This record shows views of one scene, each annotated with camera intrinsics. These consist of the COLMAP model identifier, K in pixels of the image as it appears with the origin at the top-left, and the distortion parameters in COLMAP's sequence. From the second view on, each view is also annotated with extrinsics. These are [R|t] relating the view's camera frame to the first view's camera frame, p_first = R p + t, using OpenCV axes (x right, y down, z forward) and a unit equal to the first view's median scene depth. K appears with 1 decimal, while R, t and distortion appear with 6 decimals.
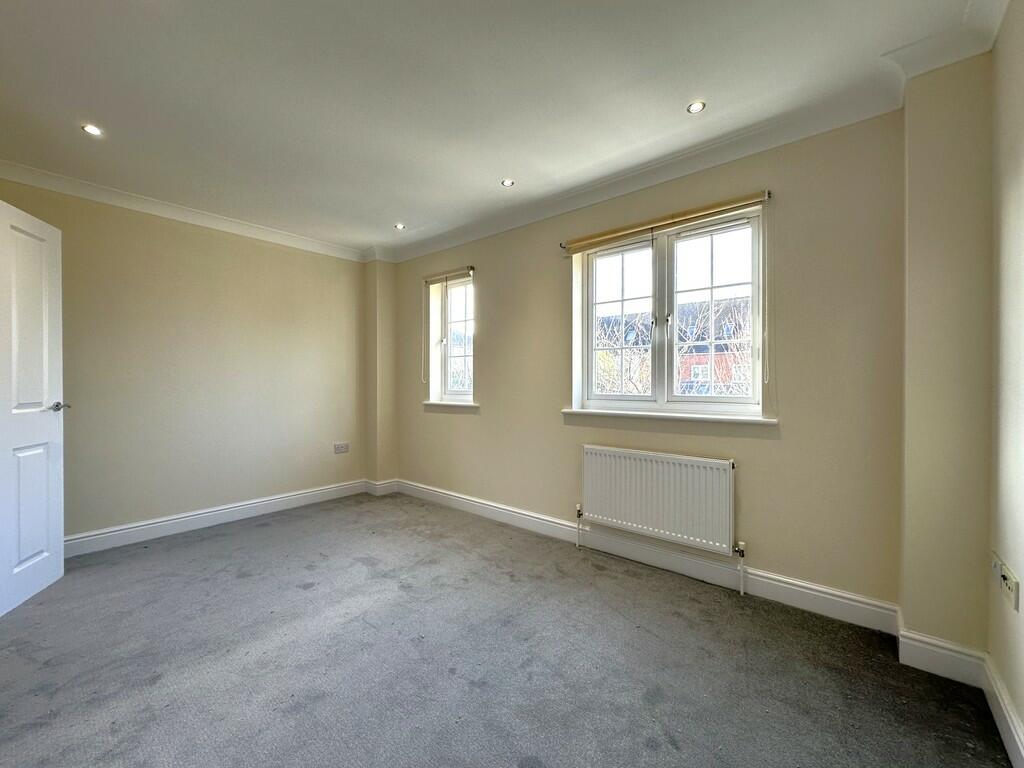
lens RADIAL K [[417.5, 0, 510.5], [0, 417.5, 384.7], [0, 0, 1]] dist [0.000776, 0.000442]
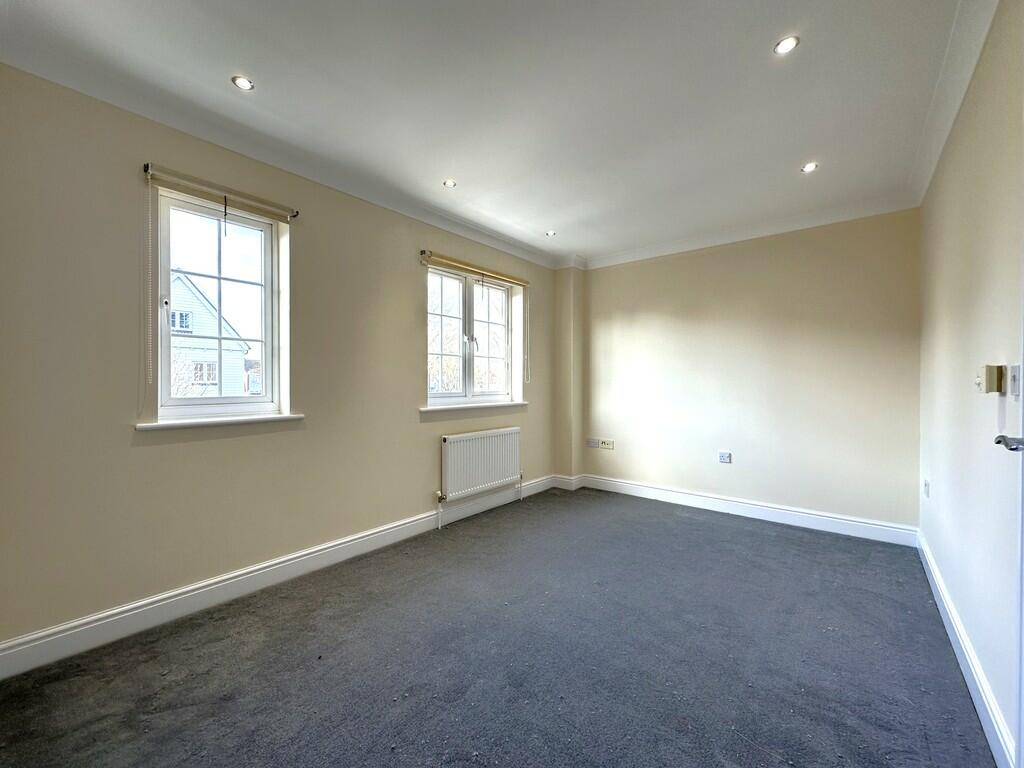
lens RADIAL K [[417.5, 0, 503.2], [0, 417.5, 383.4], [0, 0, 1]] dist [0.000776, 0.000442]
pose [[-0.000434, -0.005865, 0.999983, -0.992941], [0.004113, 0.999974, 0.005867, -0.009514], [-0.999991, 0.004115, -0.000410, 0.857922]]
